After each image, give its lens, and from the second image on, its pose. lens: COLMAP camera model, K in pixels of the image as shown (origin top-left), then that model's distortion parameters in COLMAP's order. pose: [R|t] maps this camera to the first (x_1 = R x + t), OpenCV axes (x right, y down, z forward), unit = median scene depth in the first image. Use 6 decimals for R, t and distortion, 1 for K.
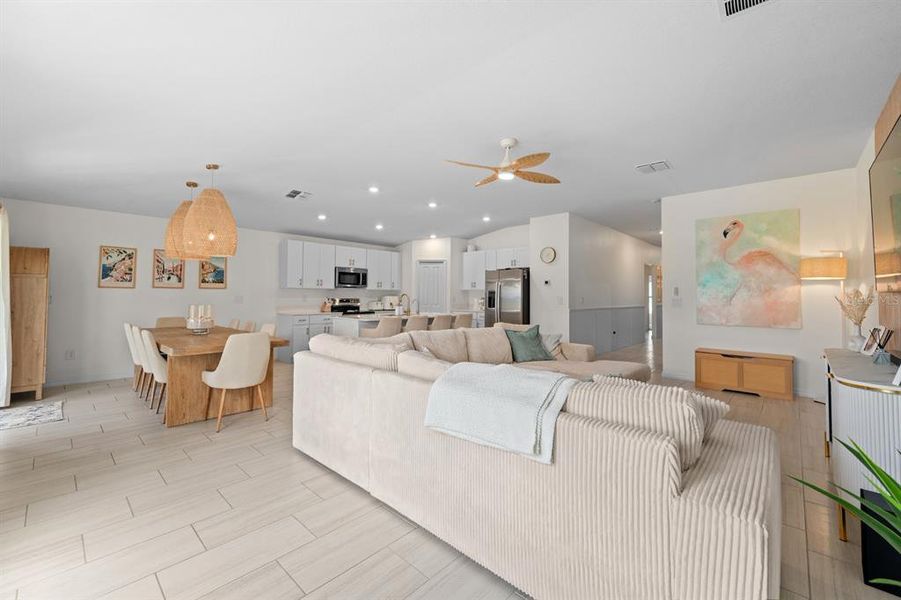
lens RADIAL K [[367.4, 0, 445.7], [0, 367.4, 274.5], [0, 0, 1]] dist [-0.003419, -0.000127]
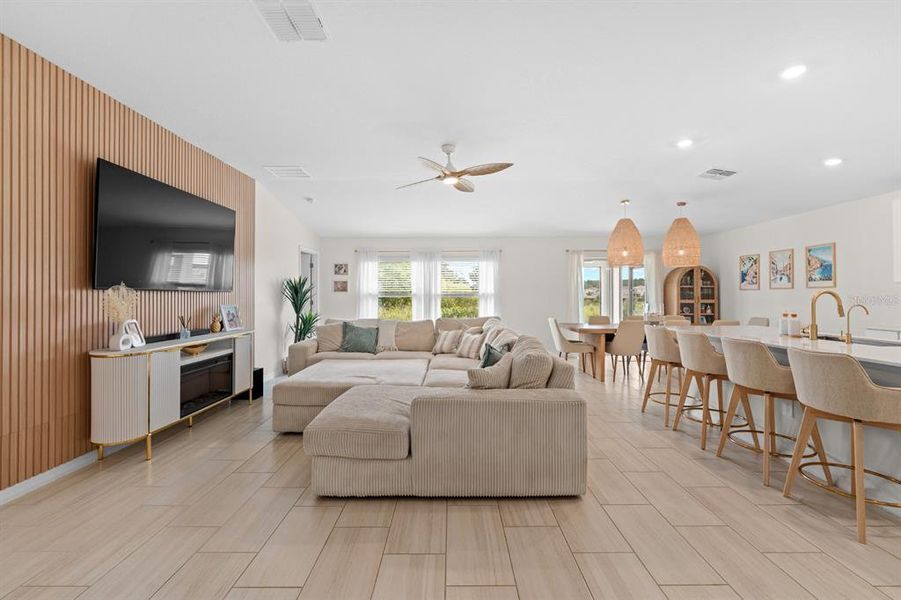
lens RADIAL K [[367.4, 0, 458.0], [0, 367.4, 288.0], [0, 0, 1]] dist [-0.003419, -0.000127]
pose [[-0.720818, -0.019113, -0.692861, 0.564356], [0.036952, 0.997139, -0.065950, 0.069501], [0.692139, -0.073140, -0.718049, 1.136844]]
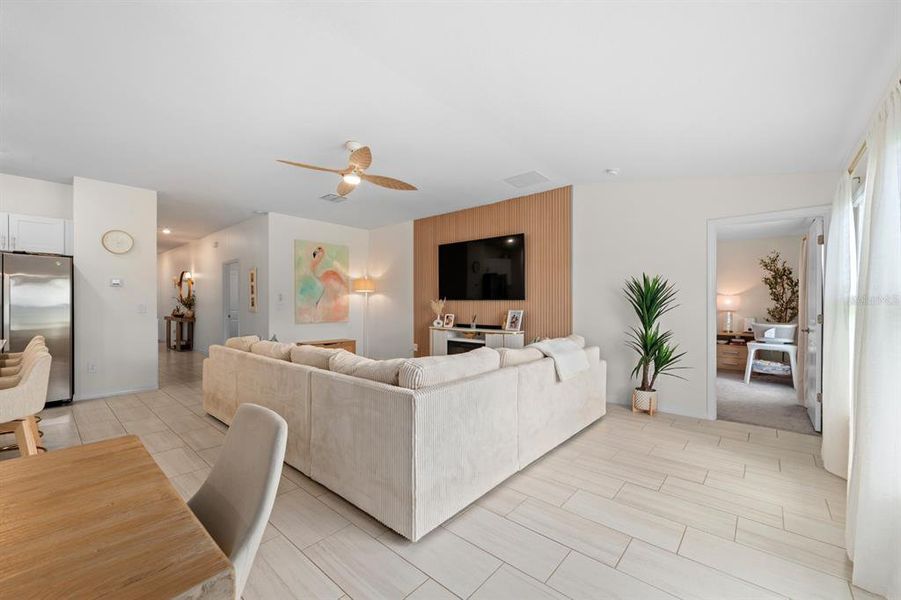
lens RADIAL K [[367.4, 0, 445.6], [0, 367.4, 300.3], [0, 0, 1]] dist [-0.003419, -0.000127]
pose [[-0.021874, 0.000794, 0.999760, -0.530139], [-0.060474, 0.998168, -0.002116, 0.025378], [-0.997930, -0.060506, -0.021786, 0.496632]]
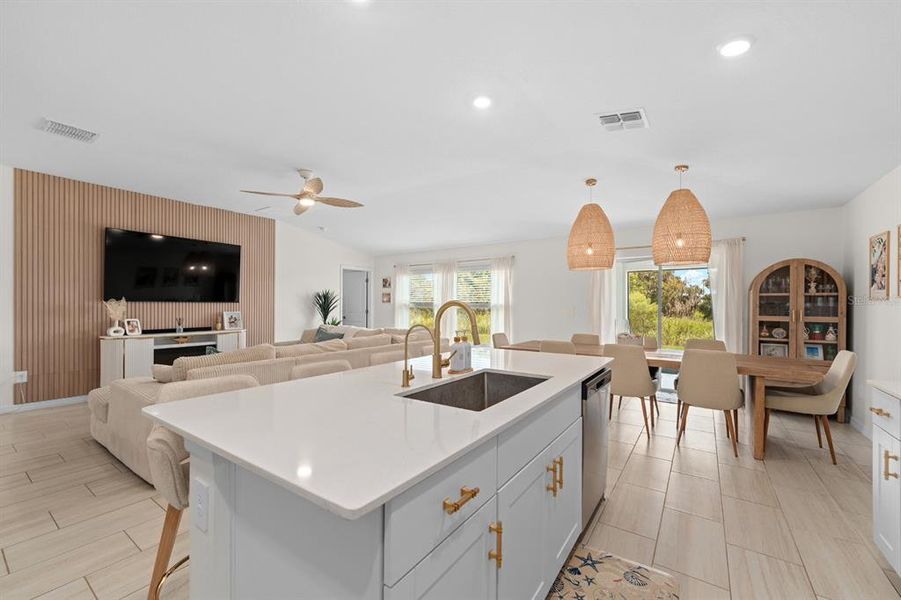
lens RADIAL K [[367.4, 0, 458.3], [0, 367.4, 301.5], [0, 0, 1]] dist [-0.003419, -0.000127]
pose [[-0.987724, -0.012920, -0.155671, -0.084260], [-0.002129, 0.997595, -0.069284, 0.080019], [0.156192, -0.068102, -0.985376, 1.427698]]
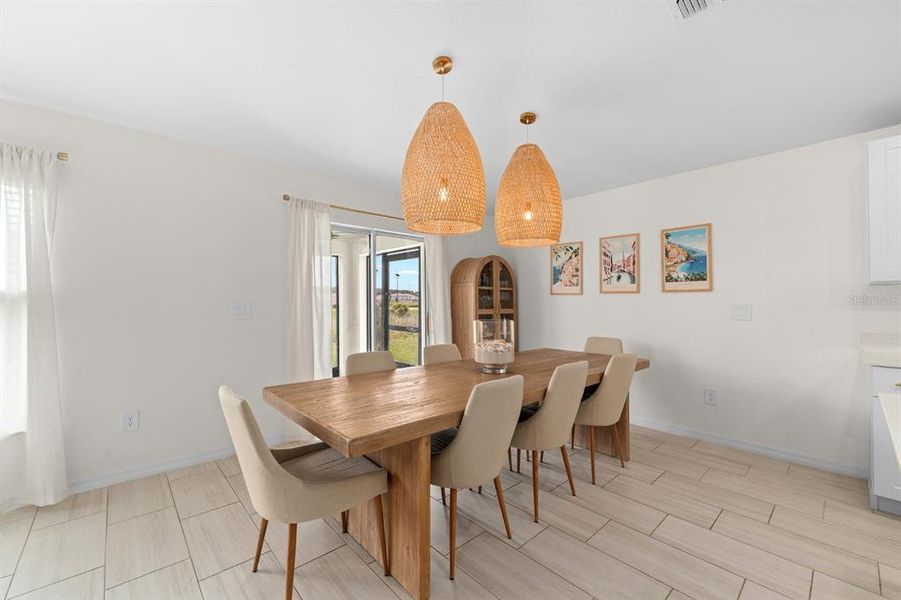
lens RADIAL K [[367.4, 0, 446.4], [0, 367.4, 308.5], [0, 0, 1]] dist [-0.003419, -0.000127]
pose [[-0.088088, 0.011747, -0.996043, -0.067513], [0.055363, 0.998443, 0.006879, 0.044846], [0.994573, -0.054538, -0.088602, 0.767802]]
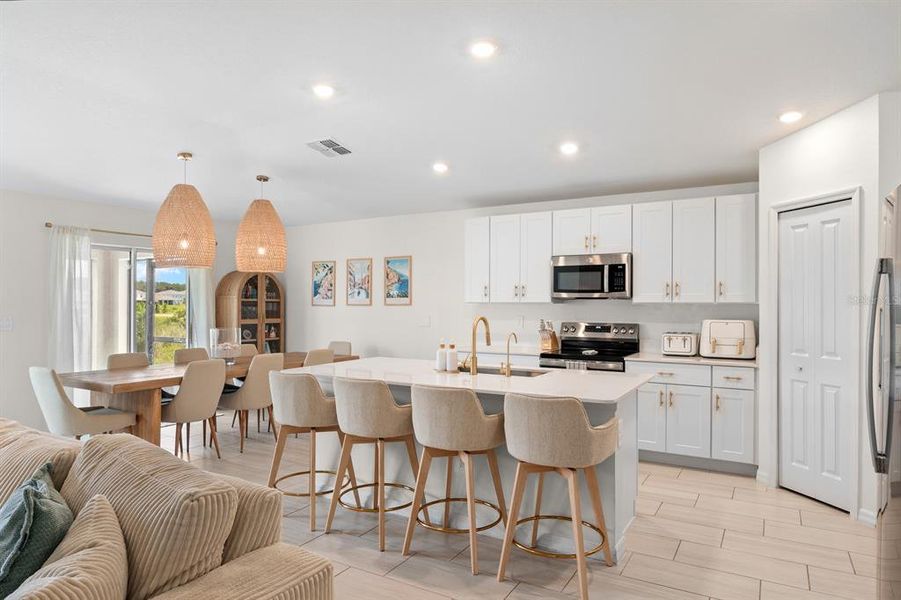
lens RADIAL K [[541.3, 0, 450.4], [0, 541.3, 305.6], [0, 0, 1]] dist [-0.017376, 0.001237]
pose [[0.228087, -0.003916, -0.973633, 0.474217], [0.054928, 0.998451, 0.008852, 0.039322], [0.972090, -0.055498, 0.227948, 0.949760]]
